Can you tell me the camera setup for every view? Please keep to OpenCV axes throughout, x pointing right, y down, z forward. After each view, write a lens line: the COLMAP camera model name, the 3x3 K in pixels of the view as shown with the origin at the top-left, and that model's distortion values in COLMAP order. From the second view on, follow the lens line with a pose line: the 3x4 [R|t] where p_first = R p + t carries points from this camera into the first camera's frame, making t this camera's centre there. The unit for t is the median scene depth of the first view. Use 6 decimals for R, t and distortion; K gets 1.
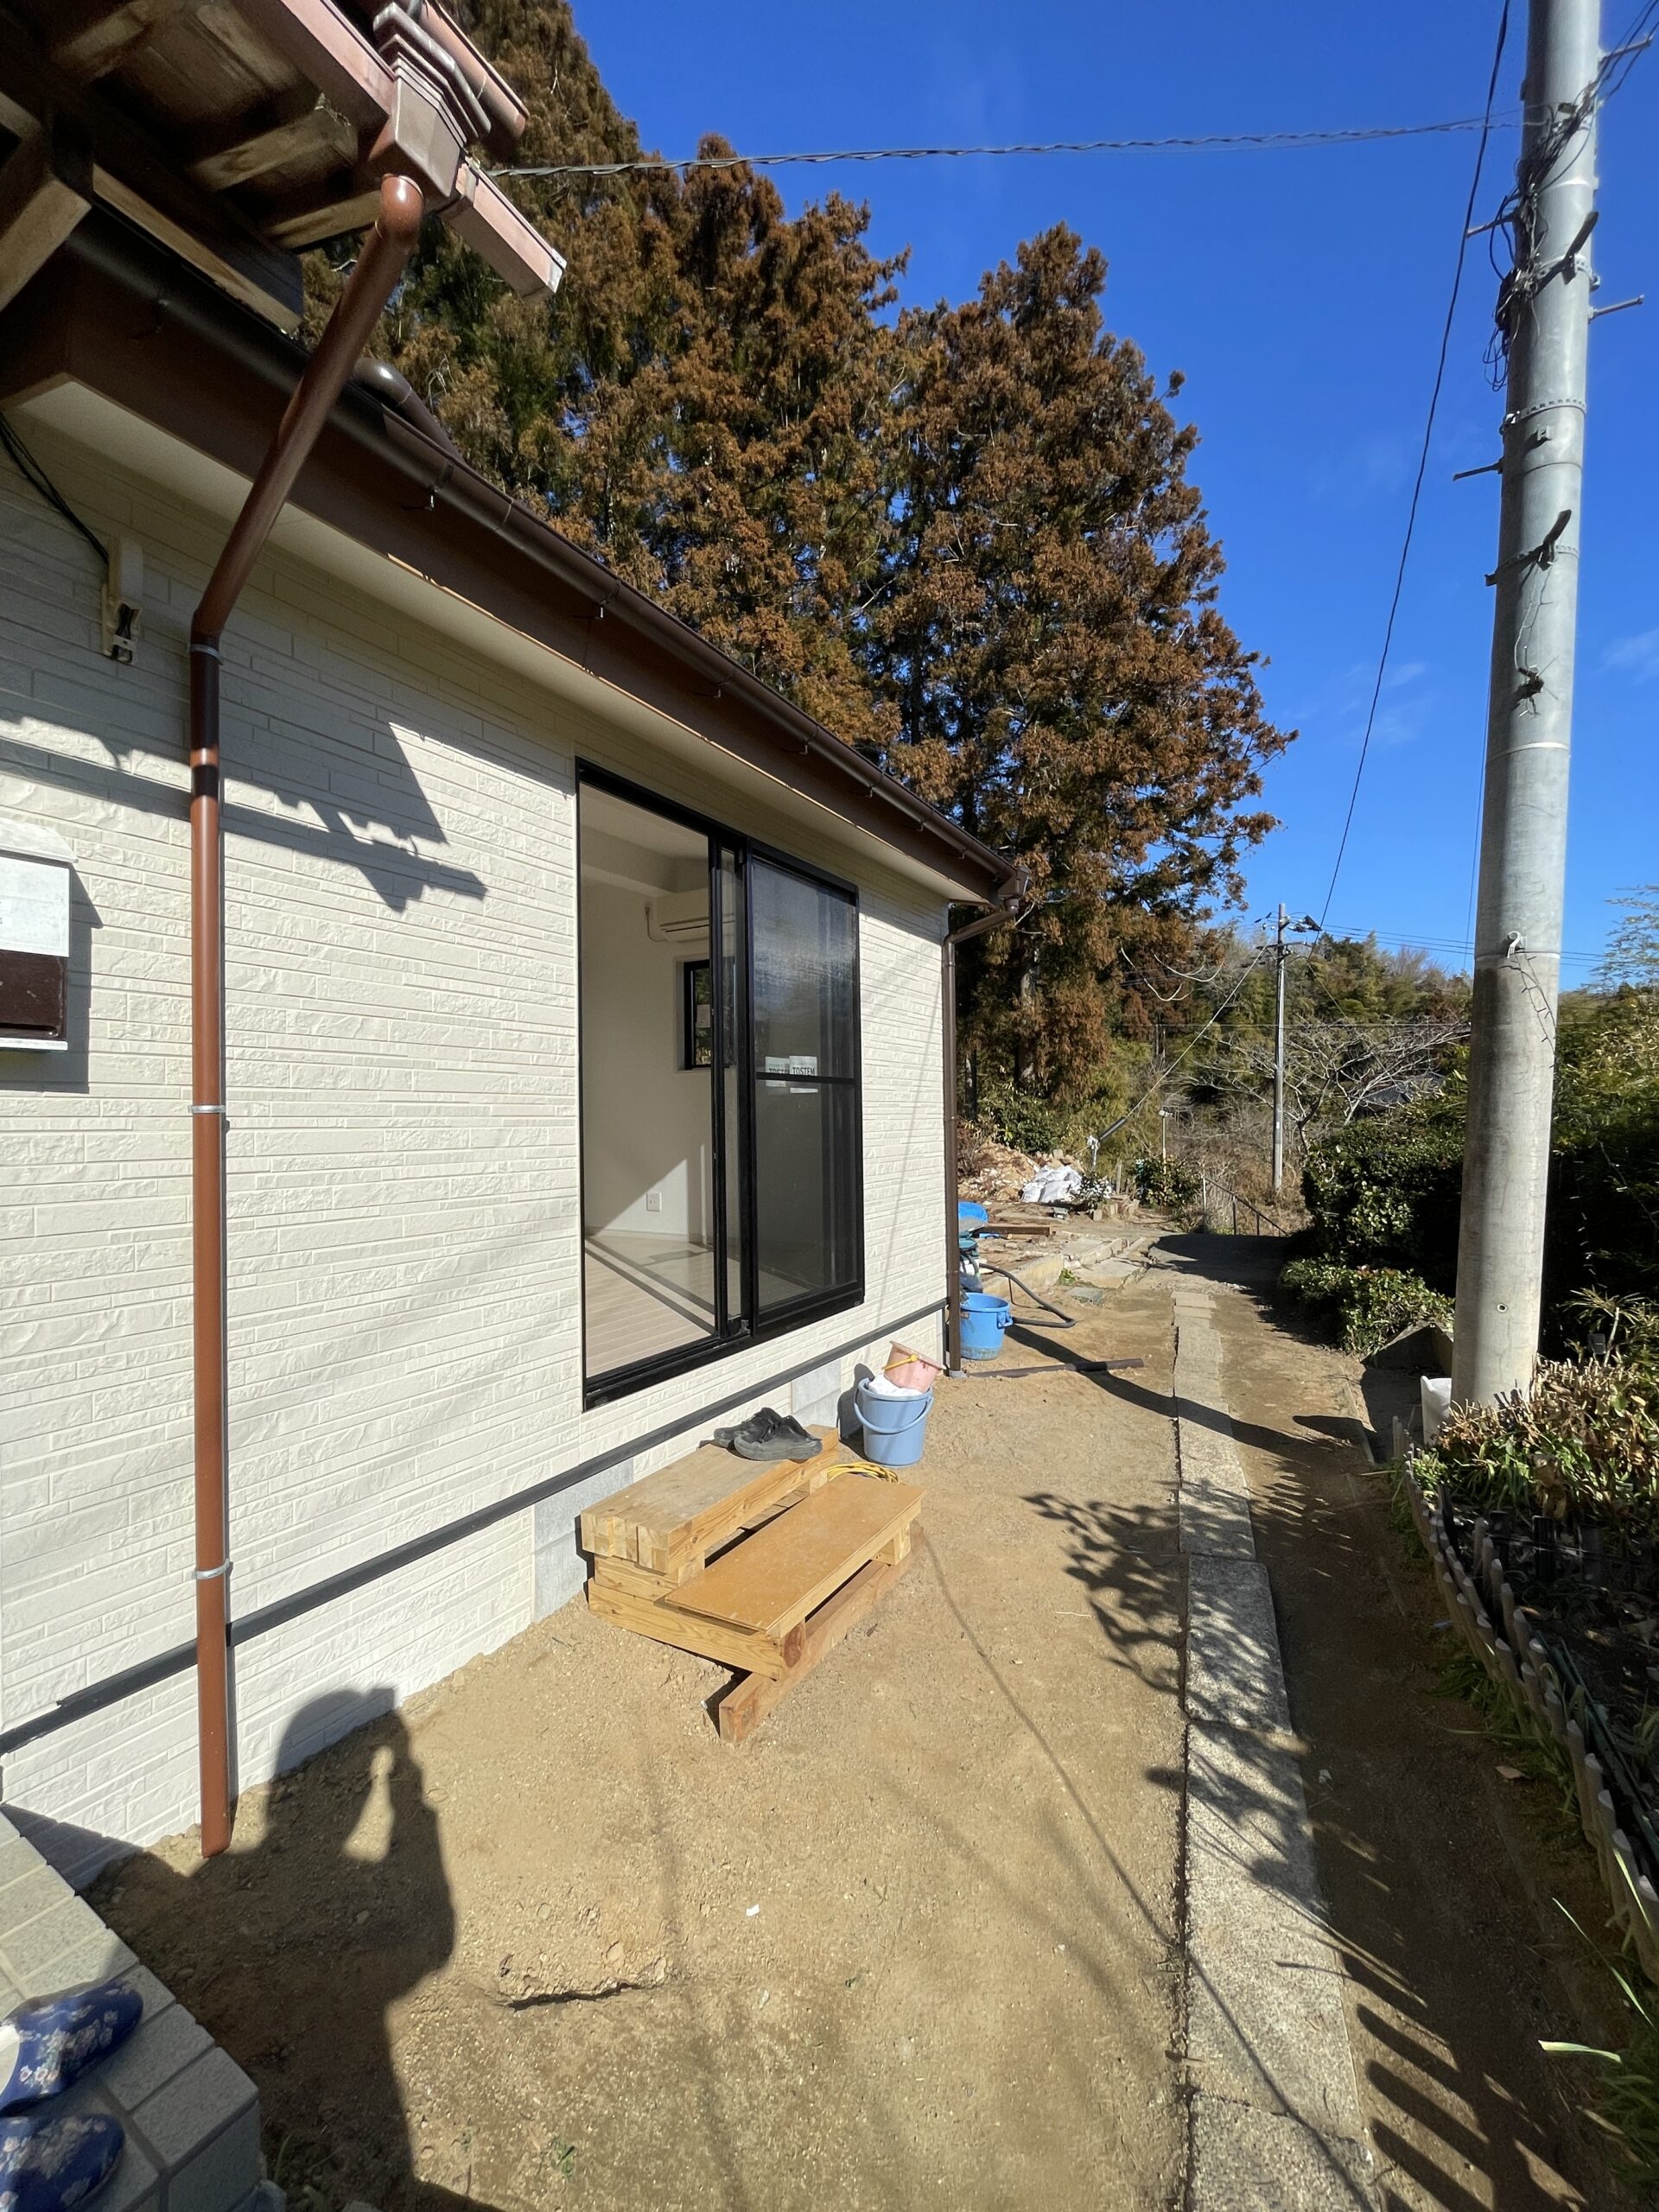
lens RADIAL K [[891.1, 0, 826.0], [0, 891.1, 1111.7], [0, 0, 1]] dist [-0.000873, -0.000154]
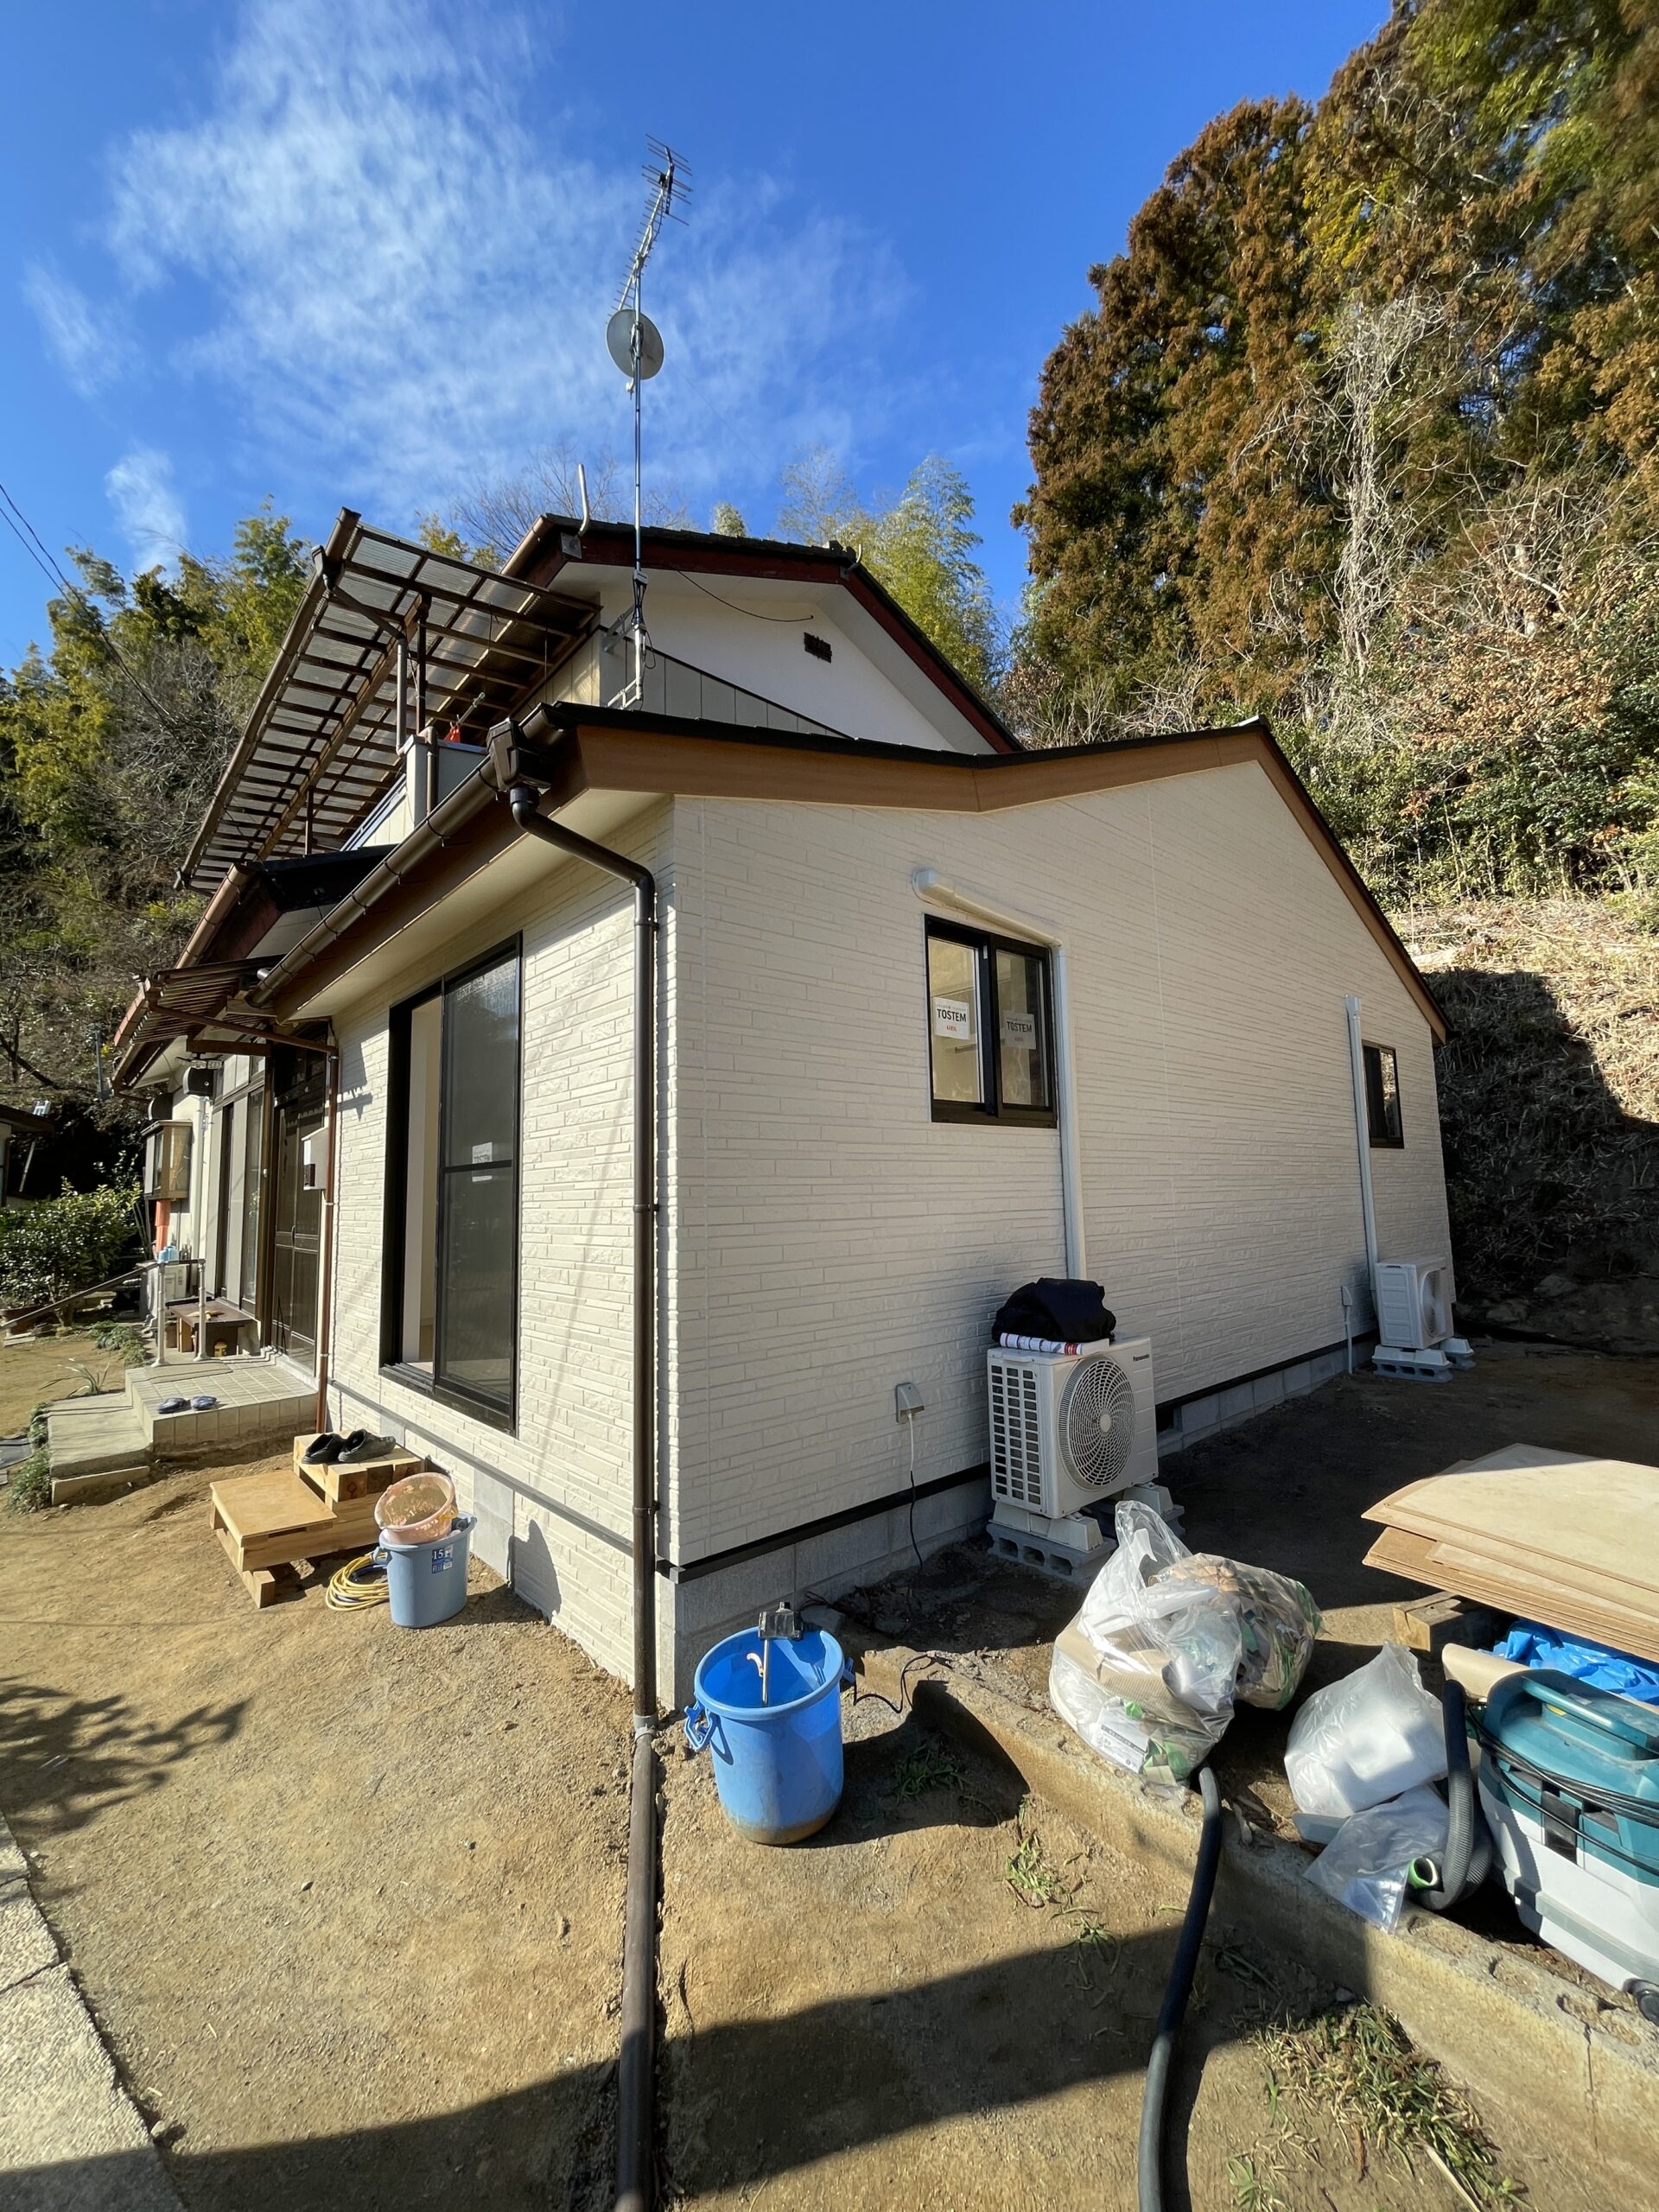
lens RADIAL K [[891.1, 0, 826.0], [0, 891.1, 1111.7], [0, 0, 1]] dist [-0.000873, -0.000154]
pose [[-0.303268, -0.074249, -0.950008, 0.451362], [0.033403, 0.995519, -0.088469, 0.001347], [0.952320, -0.058563, -0.299429, 0.930302]]
